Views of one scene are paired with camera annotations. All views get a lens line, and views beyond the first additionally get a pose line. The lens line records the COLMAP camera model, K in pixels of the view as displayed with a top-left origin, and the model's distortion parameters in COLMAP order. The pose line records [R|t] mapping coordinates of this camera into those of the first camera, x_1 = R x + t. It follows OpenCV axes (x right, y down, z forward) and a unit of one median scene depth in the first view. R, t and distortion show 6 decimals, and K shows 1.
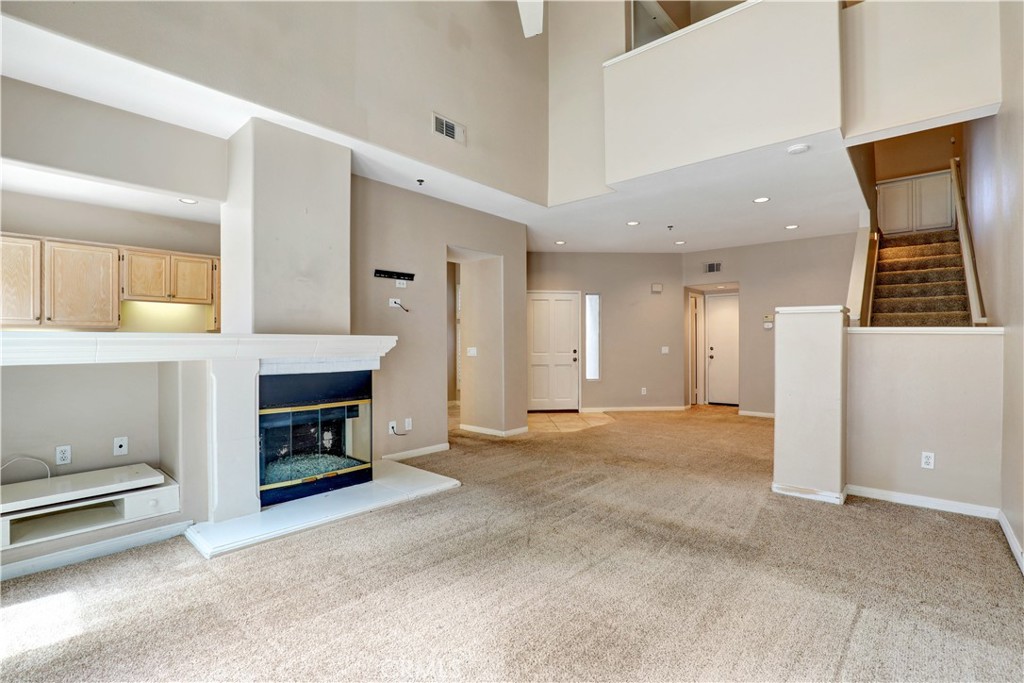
lens RADIAL K [[471.9, 0, 525.7], [0, 471.9, 343.0], [0, 0, 1]] dist [-0.027292, 0.004778]
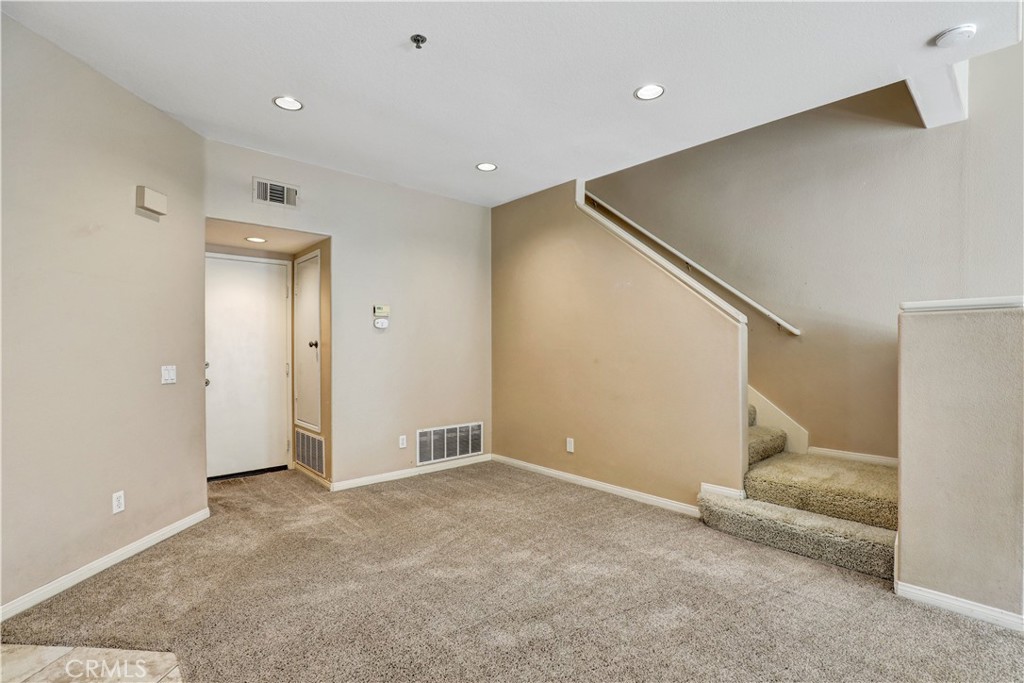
lens RADIAL K [[471.9, 0, 518.2], [0, 471.9, 346.9], [0, 0, 1]] dist [-0.027292, 0.004778]
pose [[0.114575, 0.010335, 0.993361, -0.079733], [-0.002284, 0.999946, -0.010140, -0.006569], [-0.993412, -0.001107, 0.114592, 1.504510]]
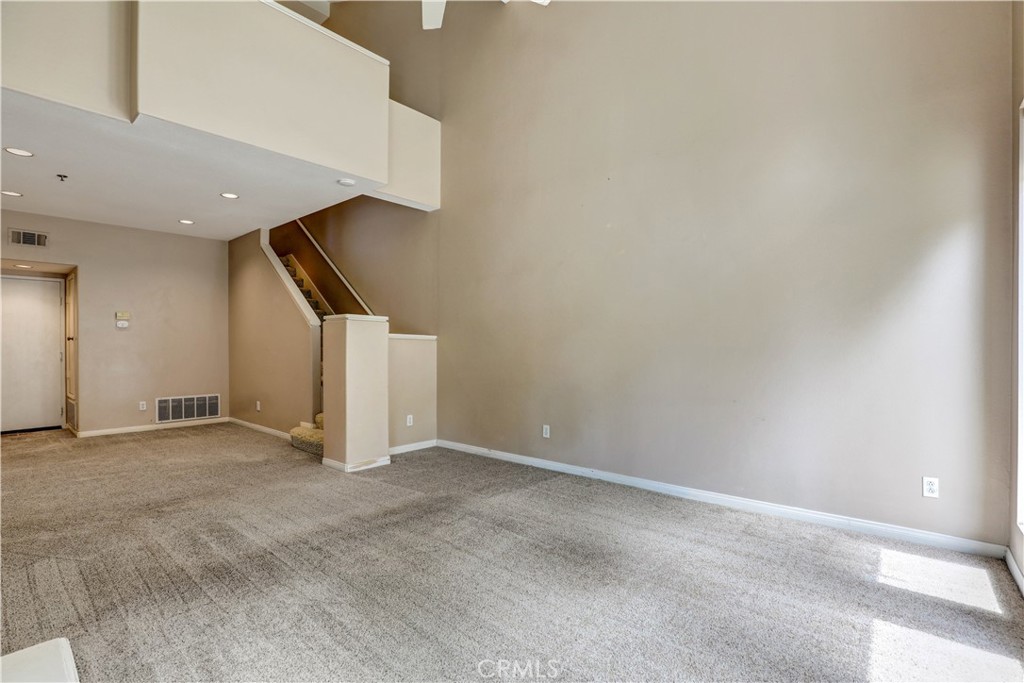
lens RADIAL K [[471.9, 0, 514.5], [0, 471.9, 345.0], [0, 0, 1]] dist [-0.027292, 0.004778]
pose [[-0.011383, 0.007319, 0.999908, -0.638084], [-0.000002, 0.999973, -0.007320, 0.011050], [-0.999935, -0.000085, -0.011383, 0.599350]]
